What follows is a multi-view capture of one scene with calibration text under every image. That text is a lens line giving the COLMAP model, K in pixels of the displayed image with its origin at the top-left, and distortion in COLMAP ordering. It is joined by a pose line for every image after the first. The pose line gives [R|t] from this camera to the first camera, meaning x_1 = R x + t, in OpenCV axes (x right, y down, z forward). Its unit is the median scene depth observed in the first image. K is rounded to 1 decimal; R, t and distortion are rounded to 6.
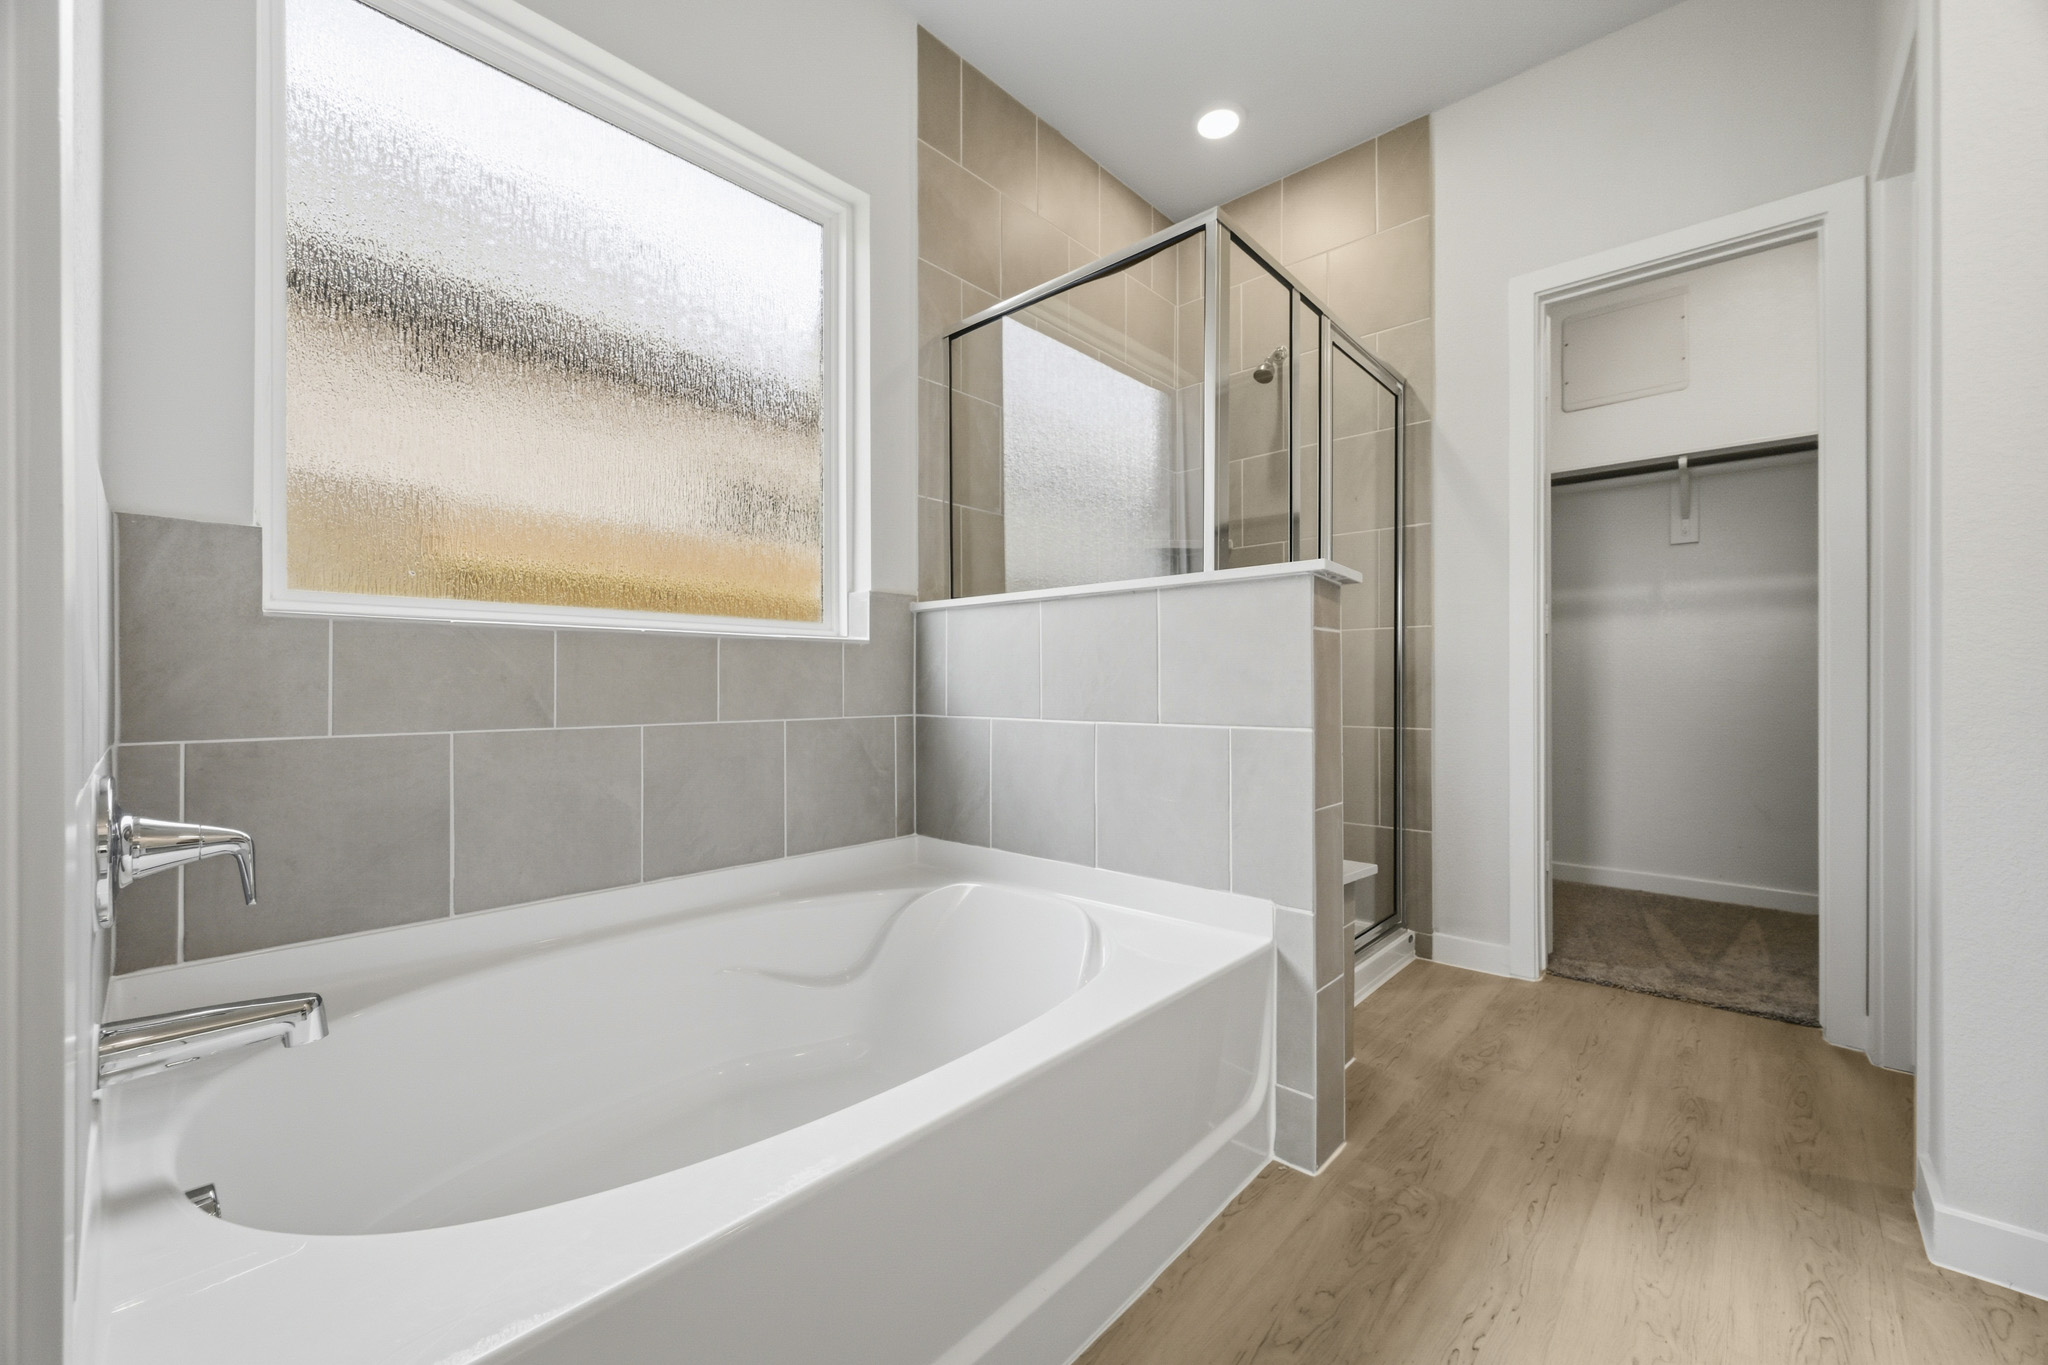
lens RADIAL K [[807.9, 0, 1023.0], [0, 807.9, 689.1], [0, 0, 1]] dist [0.000021, -0.000003]
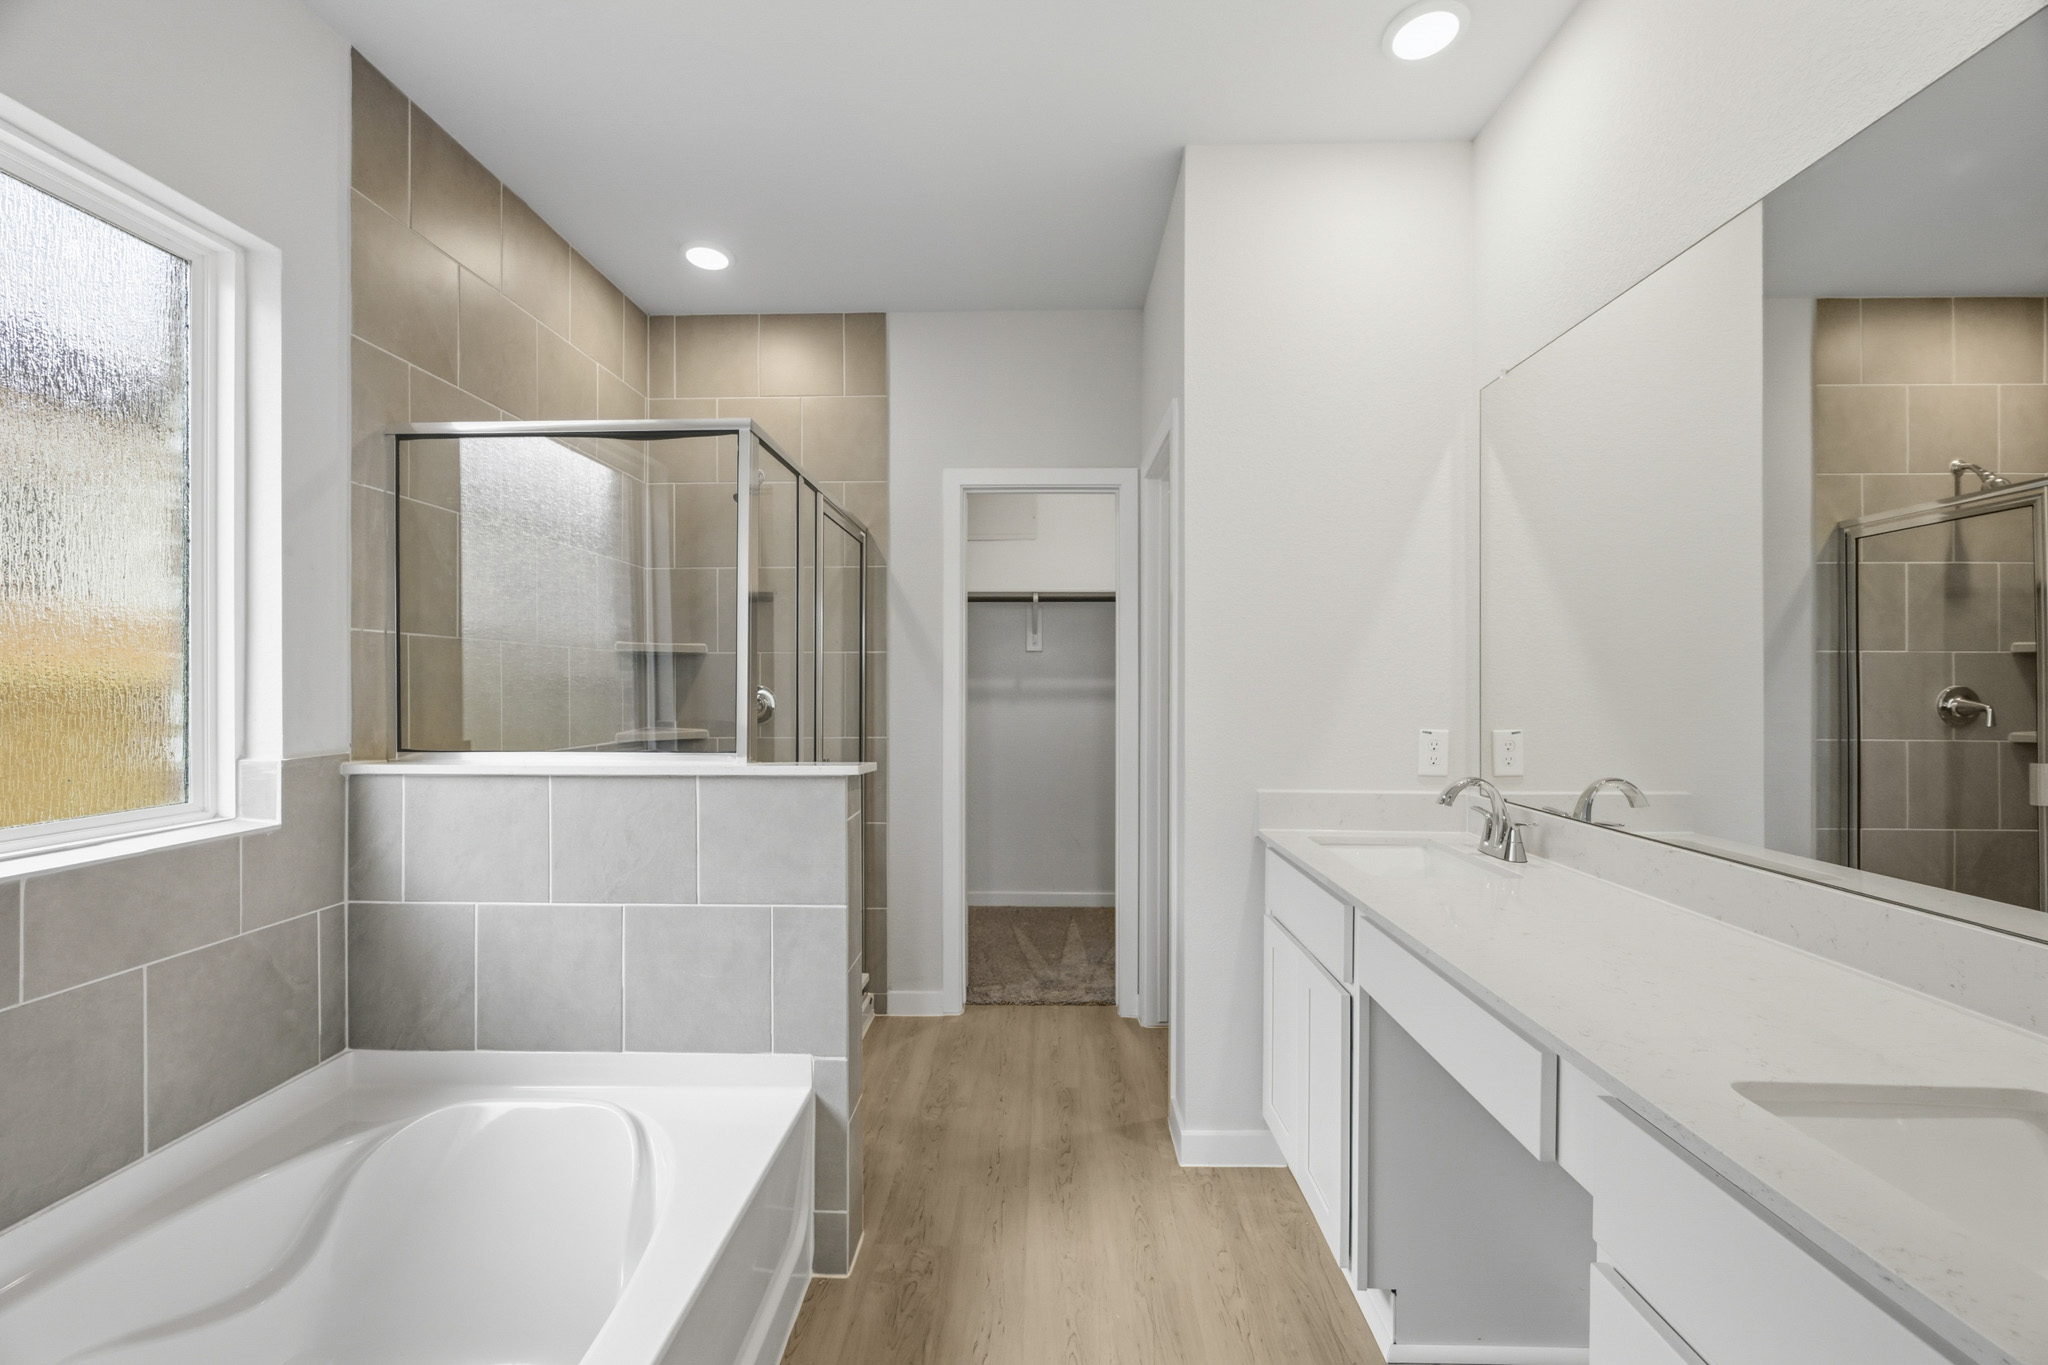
lens RADIAL K [[807.9, 0, 1023.0], [0, 807.9, 689.1], [0, 0, 1]] dist [0.000021, -0.000003]
pose [[0.756126, -0.002959, 0.654419, -0.153066], [-0.000935, 0.999984, 0.005602, -0.188376], [-0.654425, -0.004847, 0.756111, -0.048884]]
